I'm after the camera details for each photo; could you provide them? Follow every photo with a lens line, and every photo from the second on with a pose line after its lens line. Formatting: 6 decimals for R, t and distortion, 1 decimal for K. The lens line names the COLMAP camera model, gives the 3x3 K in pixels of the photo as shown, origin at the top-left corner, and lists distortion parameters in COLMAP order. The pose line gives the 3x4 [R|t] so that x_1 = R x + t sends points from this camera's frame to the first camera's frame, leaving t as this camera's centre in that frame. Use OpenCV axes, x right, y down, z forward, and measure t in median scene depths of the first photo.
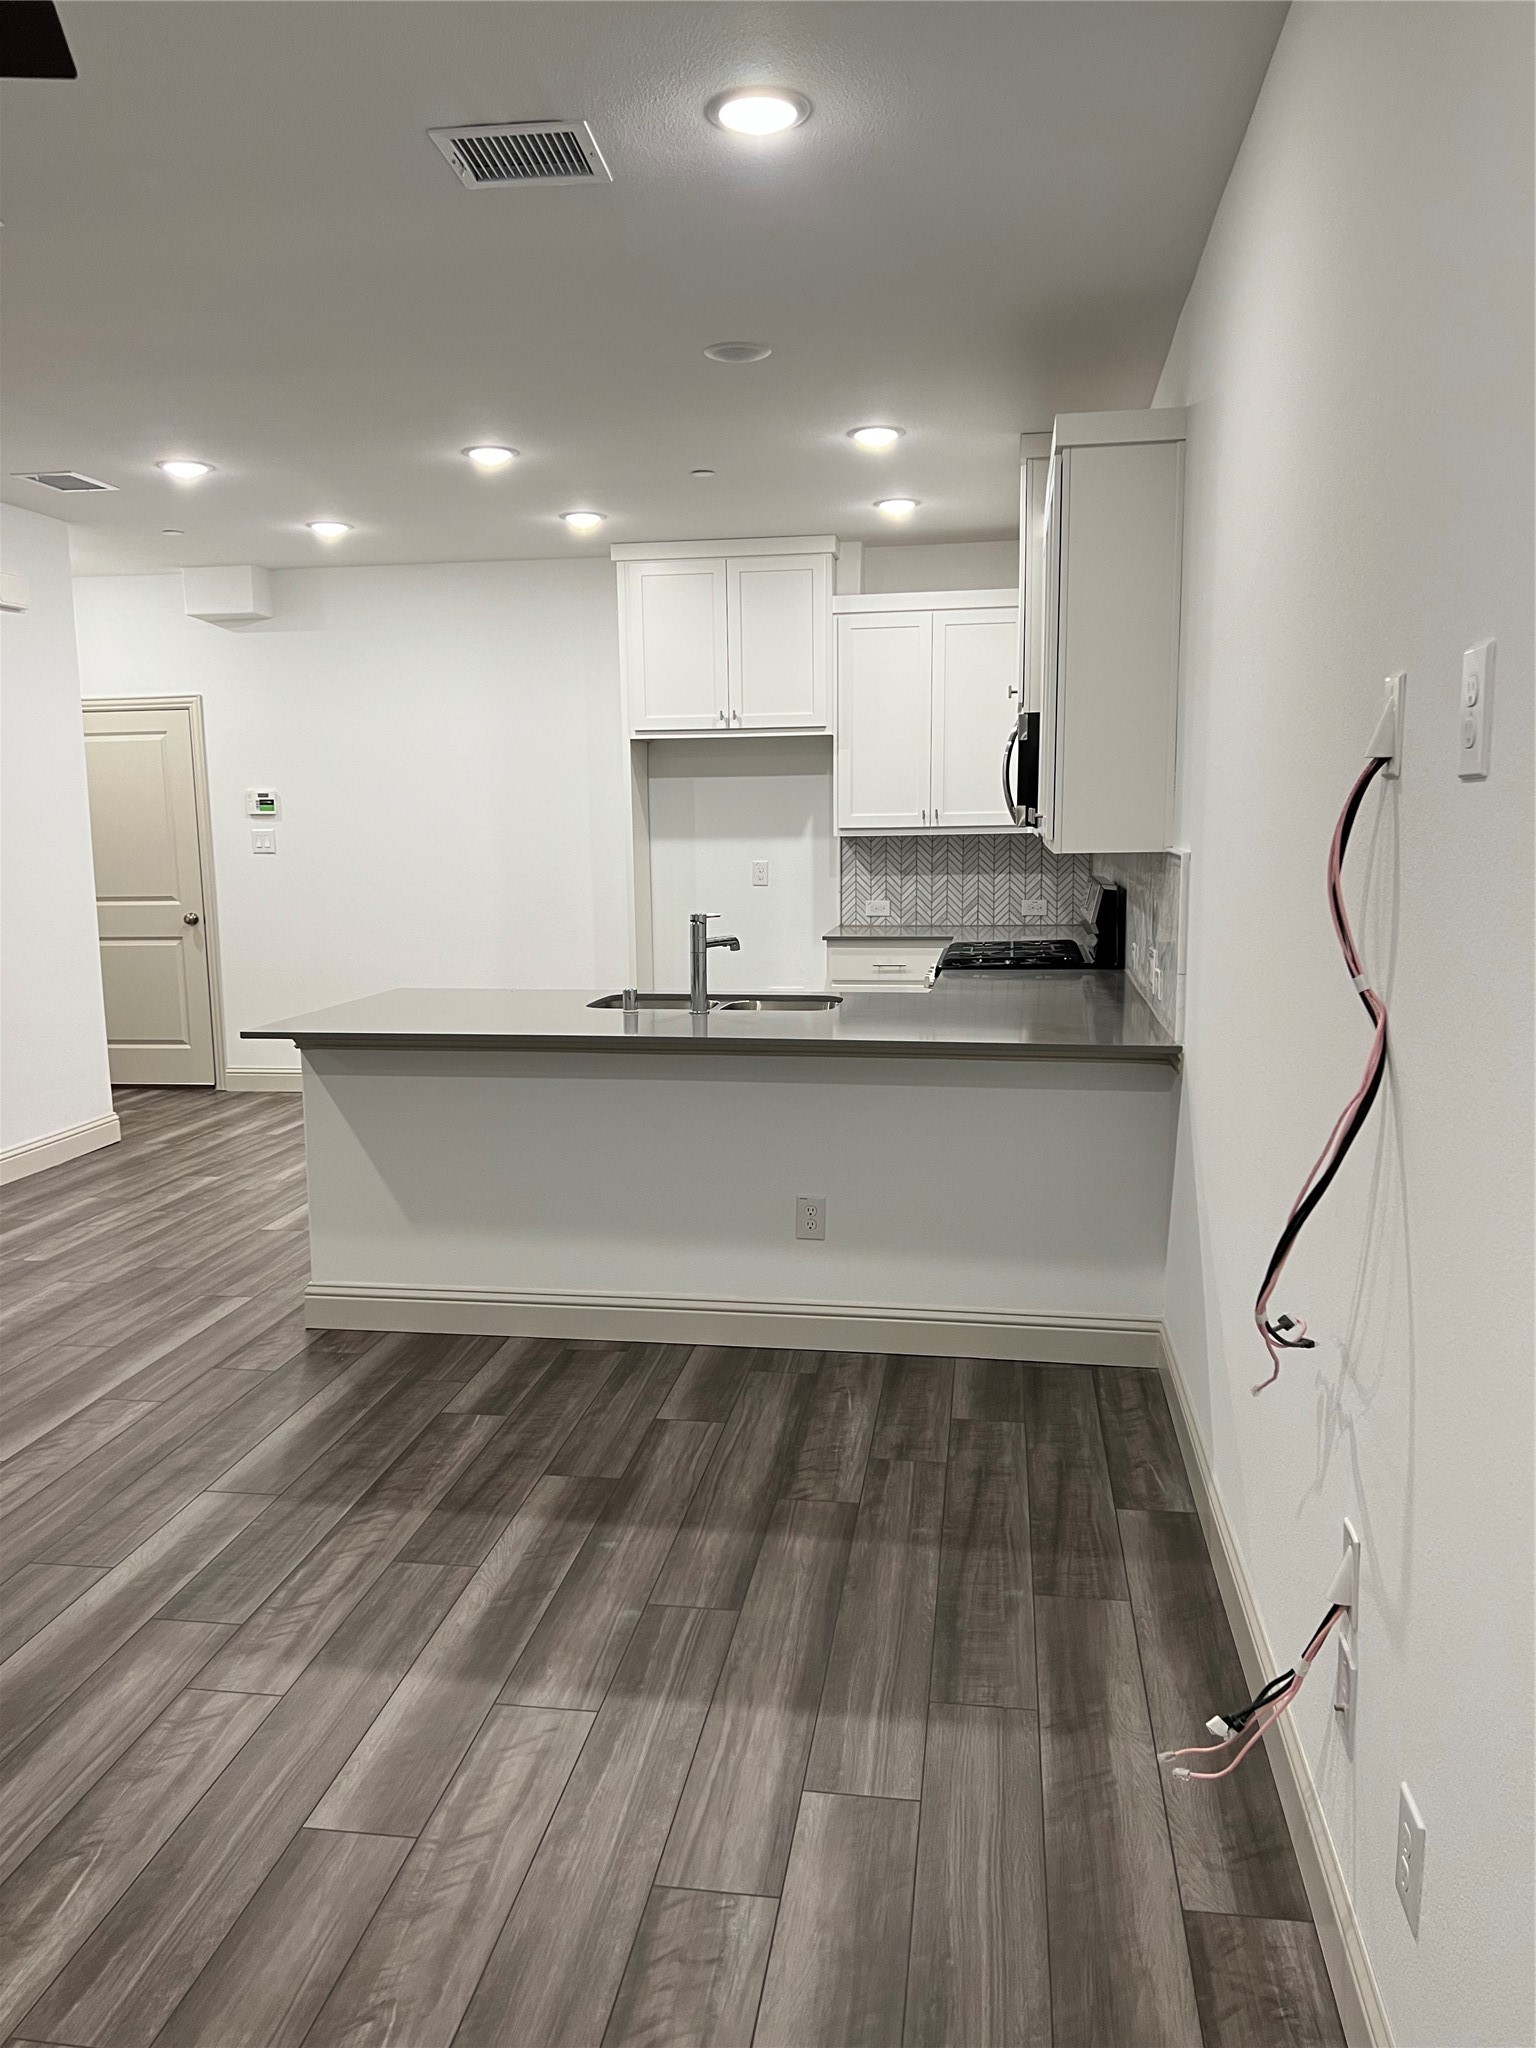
lens RADIAL K [[1537.6, 0, 765.7], [0, 1537.6, 1020.6], [0, 0, 1]] dist [0.054663, -0.057963]
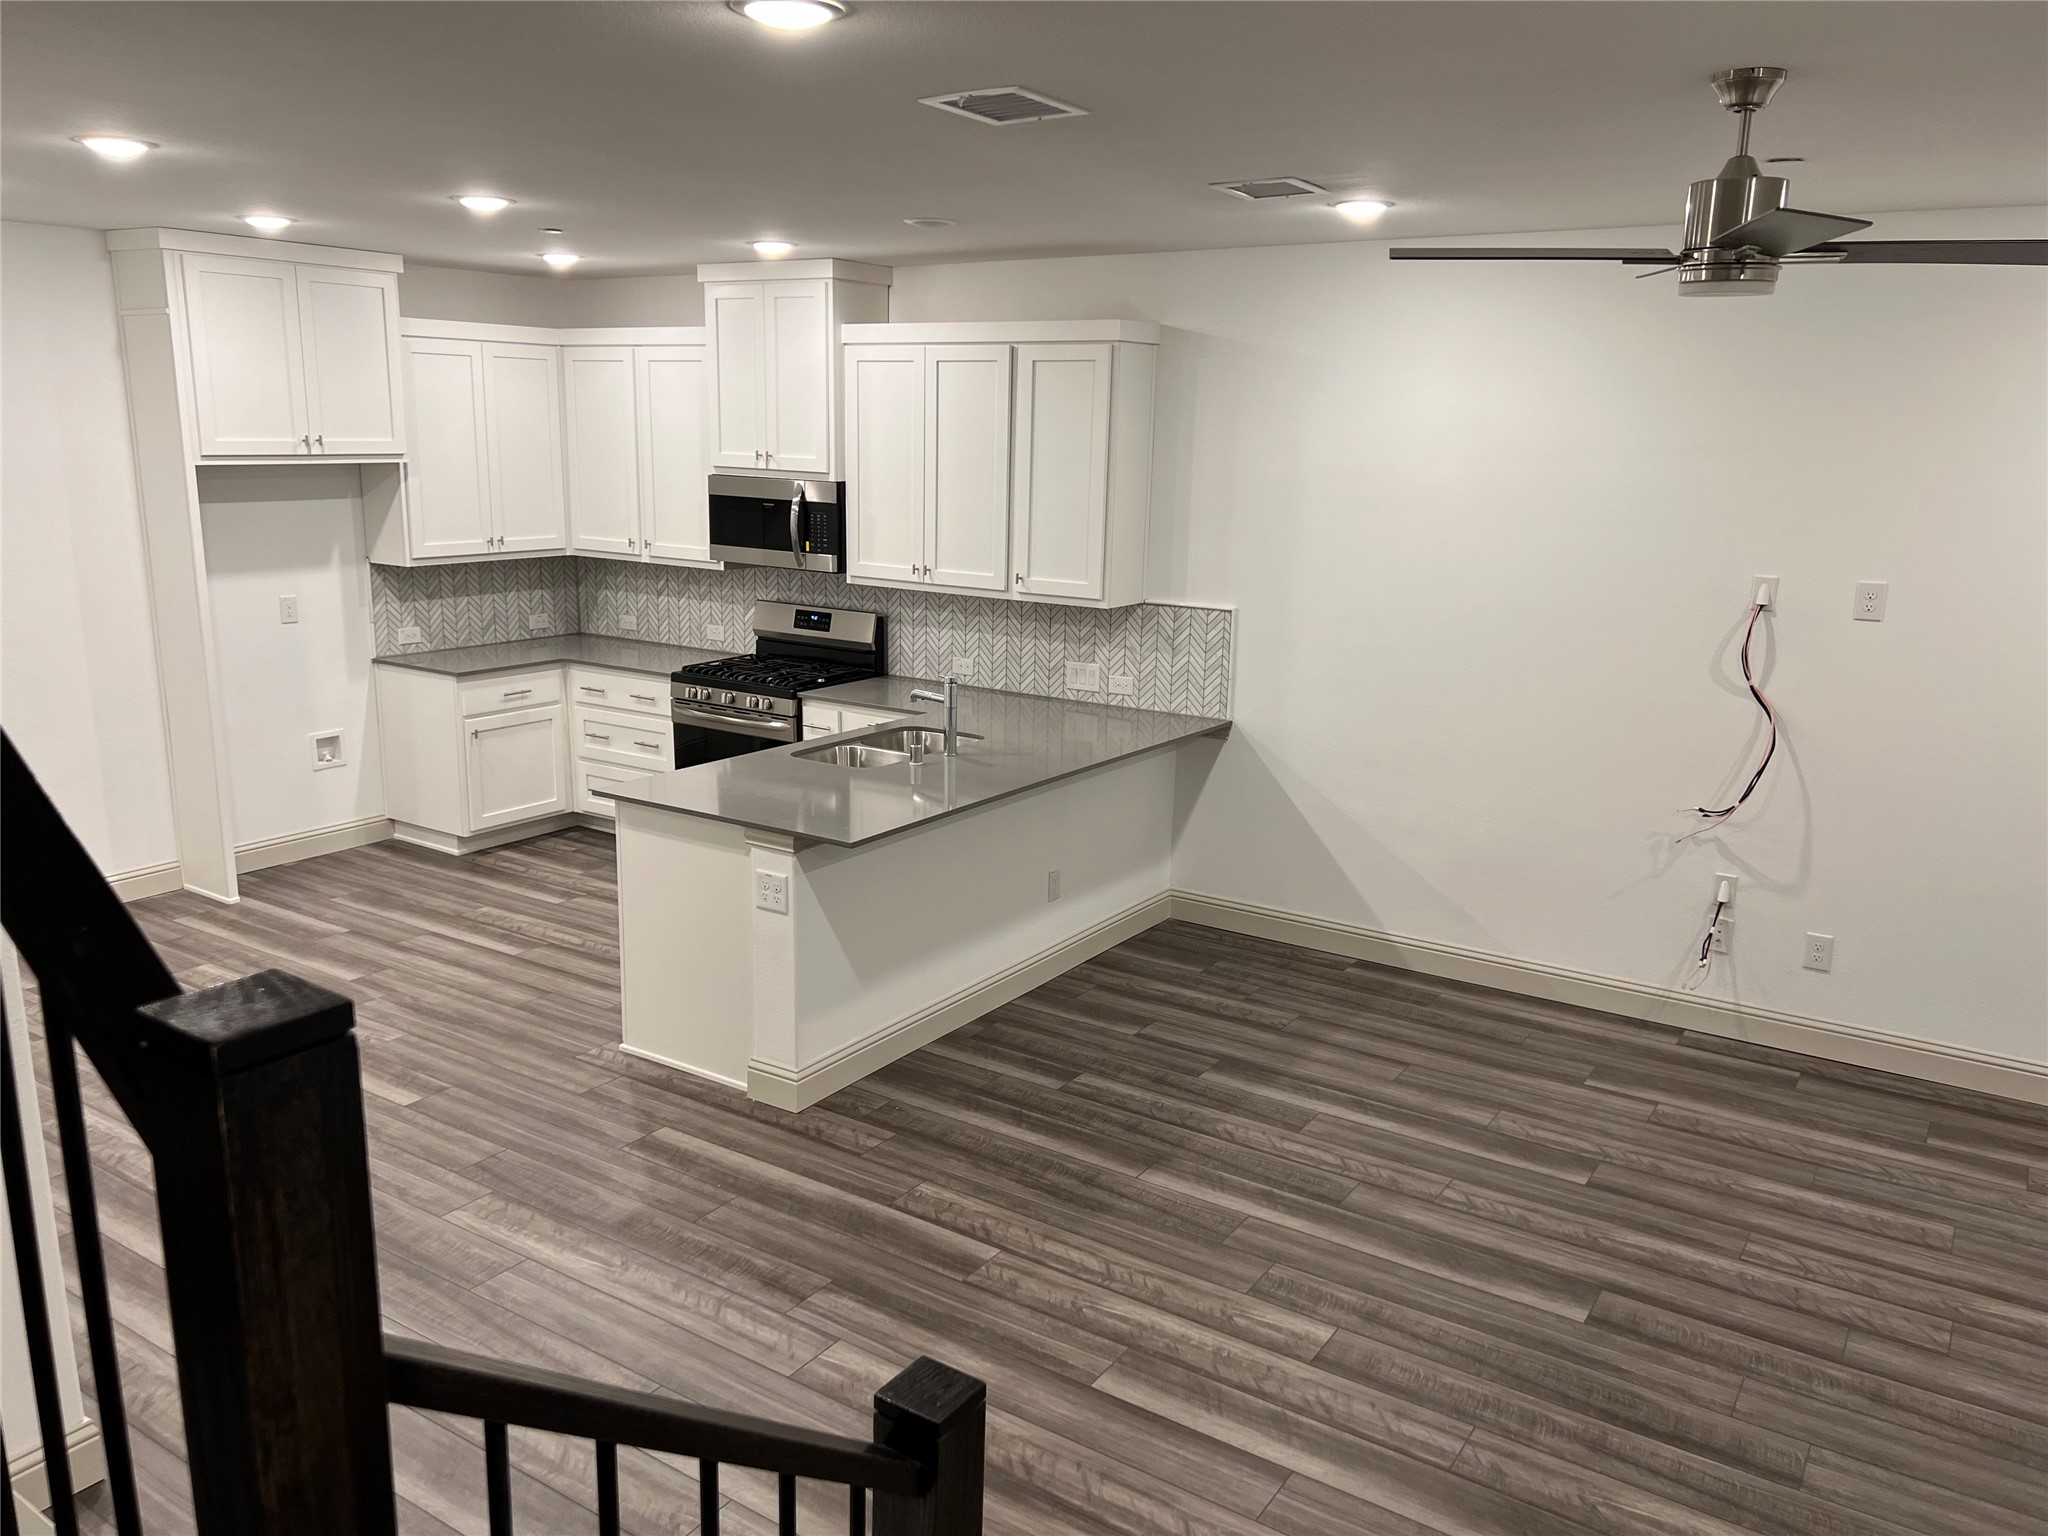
lens RADIAL K [[1537.6, 0, 1002.0], [0, 1537.6, 764.3], [0, 0, 1]] dist [0.054663, -0.057963]
pose [[0.418455, -0.175755, 0.891070, -1.362563], [0.095326, 0.984178, 0.149354, -0.214289], [-0.903221, 0.022444, 0.428589, 0.502800]]
